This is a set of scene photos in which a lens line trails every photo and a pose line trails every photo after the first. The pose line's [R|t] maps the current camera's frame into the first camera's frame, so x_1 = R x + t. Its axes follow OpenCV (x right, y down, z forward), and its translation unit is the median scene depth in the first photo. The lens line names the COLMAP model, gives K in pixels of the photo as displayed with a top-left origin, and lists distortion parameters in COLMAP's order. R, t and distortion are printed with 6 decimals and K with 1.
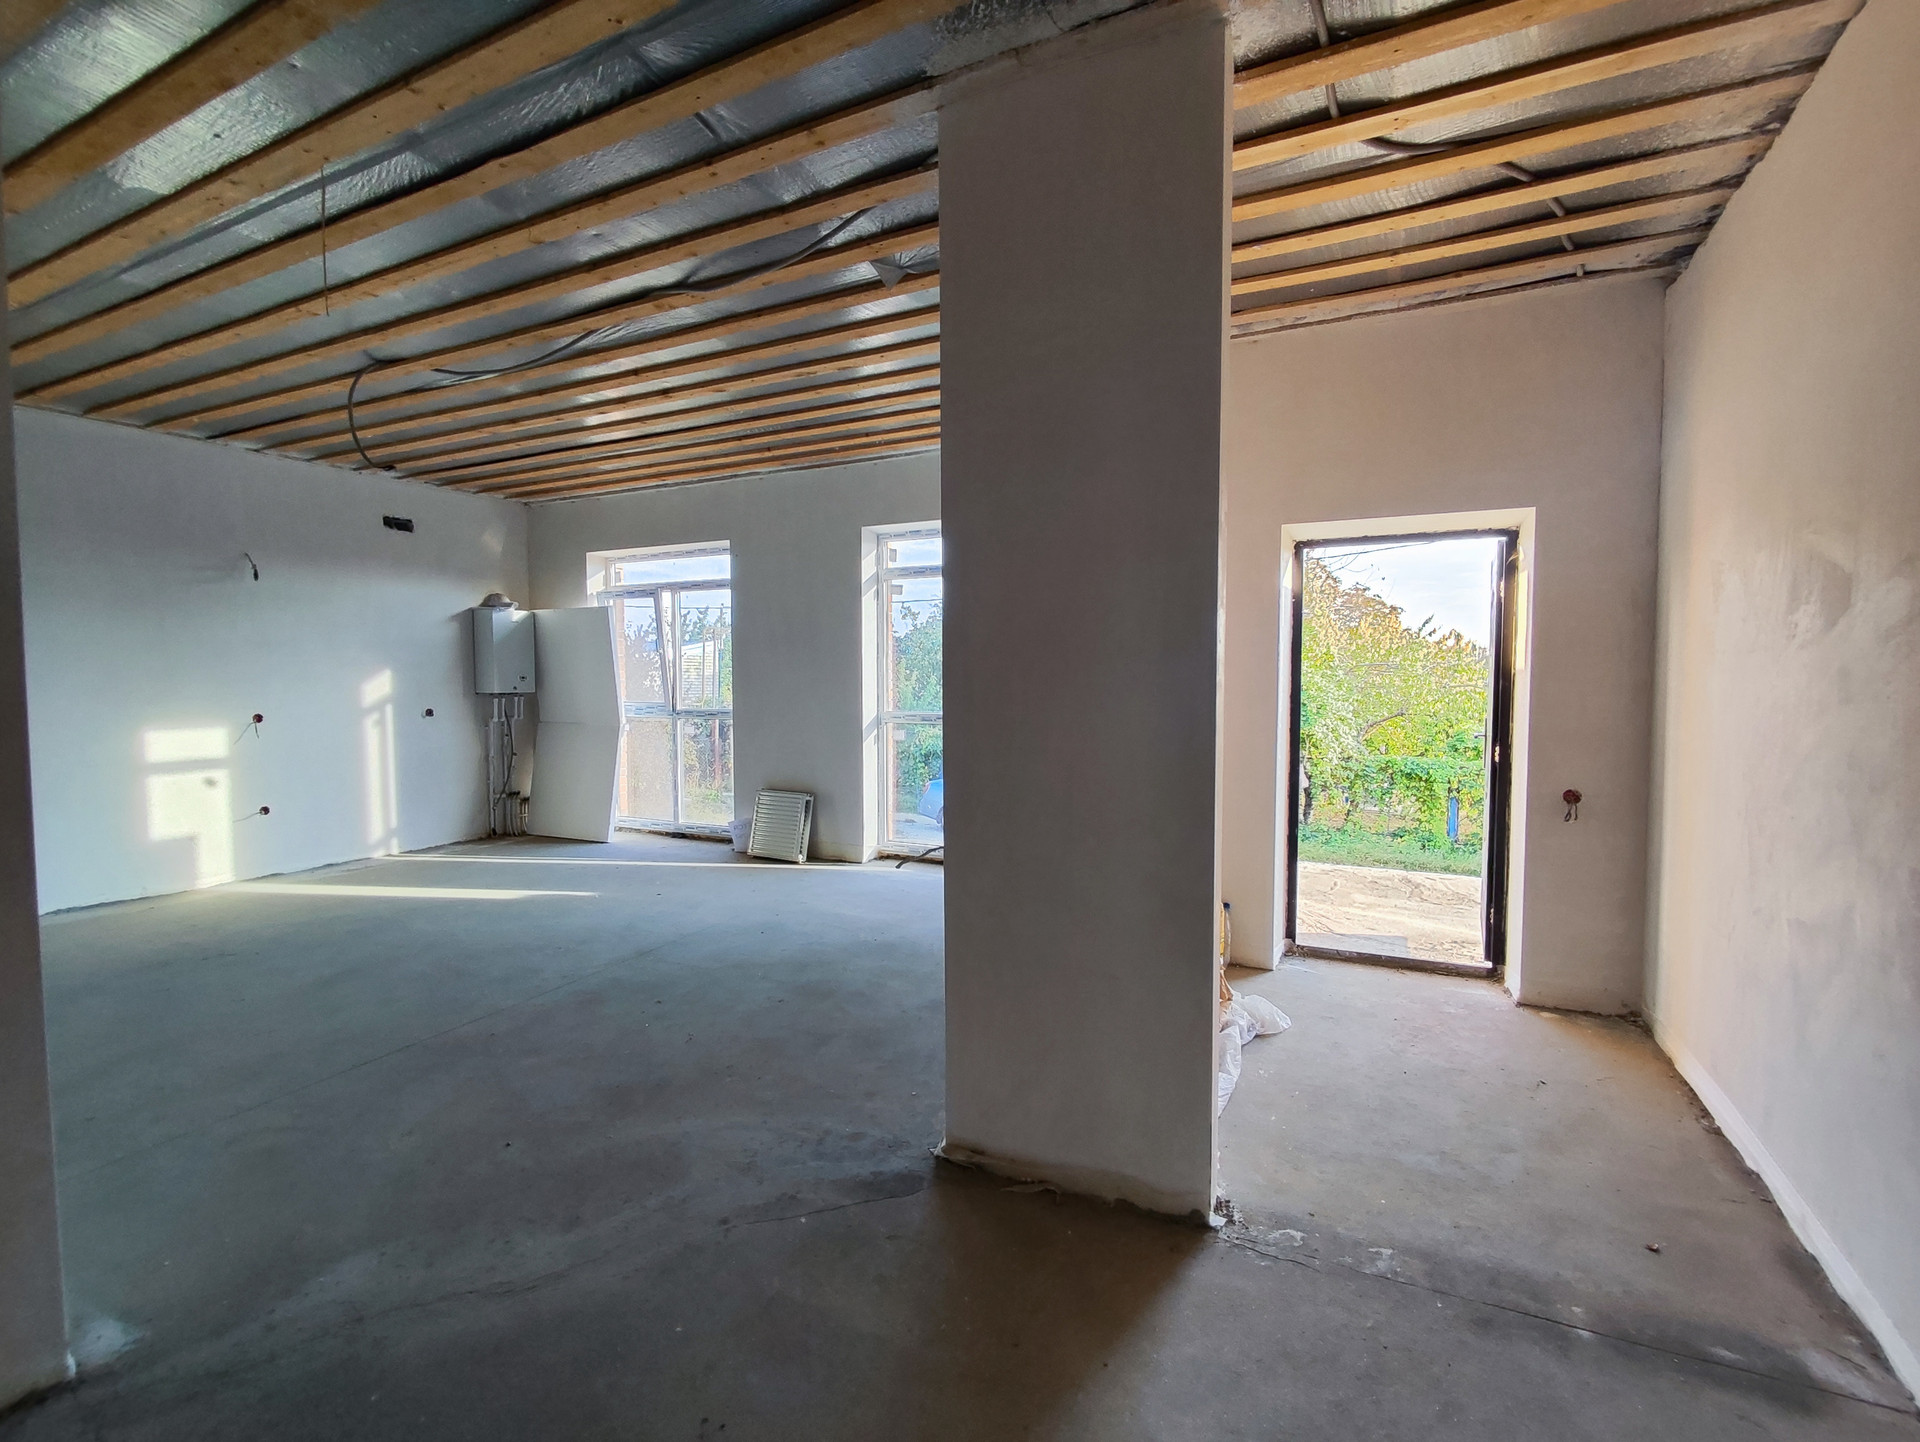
lens RADIAL K [[877.2, 0, 958.3], [0, 877.2, 724.8], [0, 0, 1]] dist [-0.000505, -0.000810]
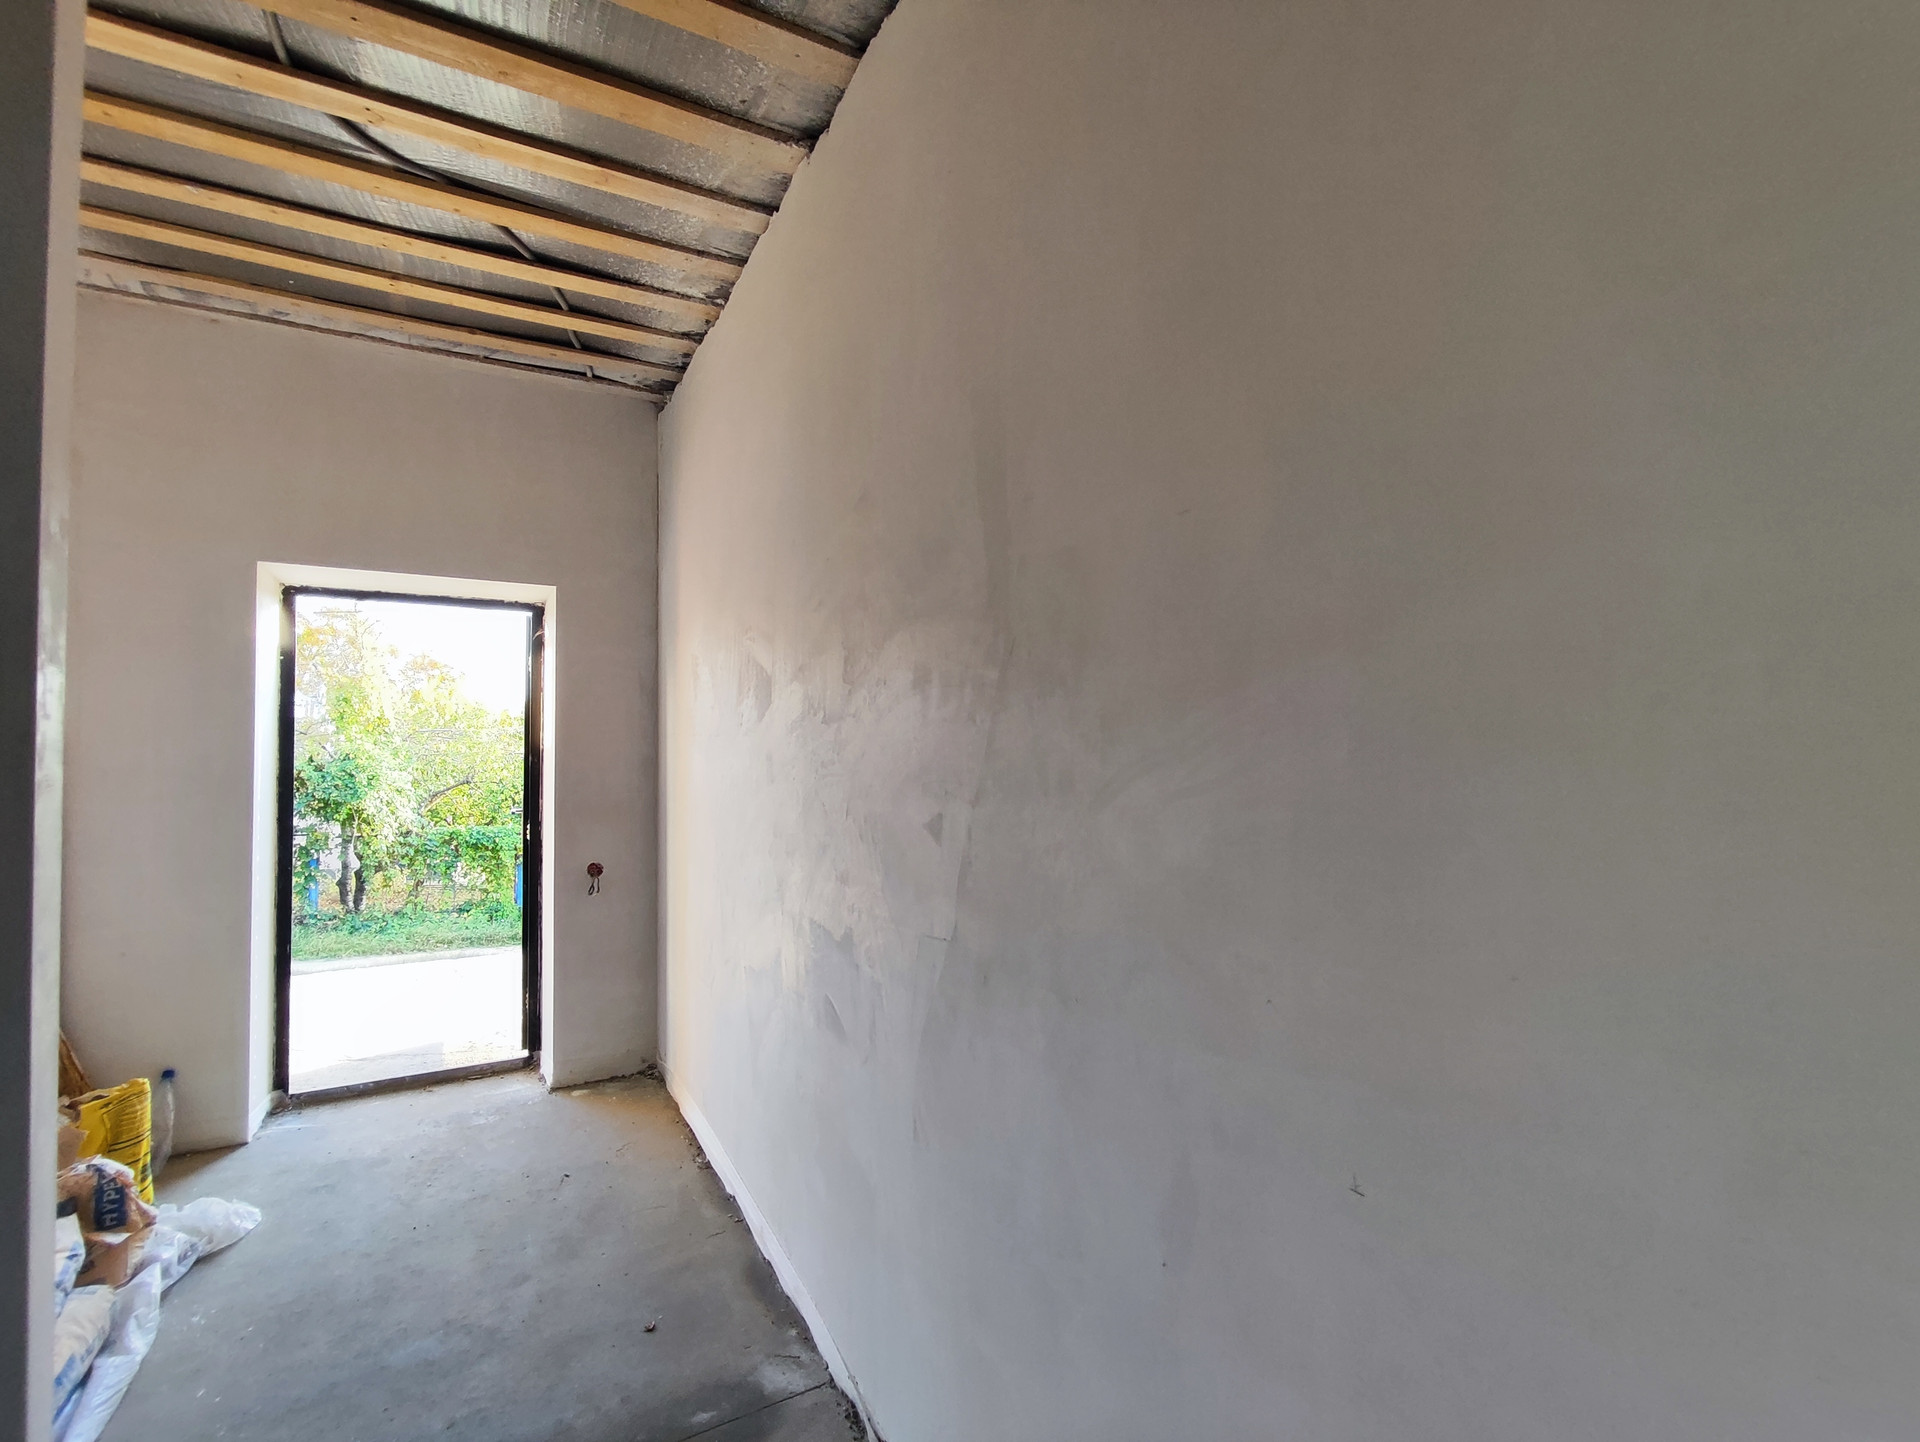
lens RADIAL K [[877.2, 0, 958.3], [0, 877.2, 724.8], [0, 0, 1]] dist [-0.000505, -0.000810]
pose [[0.564547, 0.018323, 0.825197, 0.087413], [0.042668, 0.997769, -0.051346, -0.016746], [-0.824297, 0.064196, 0.562506, 0.057244]]
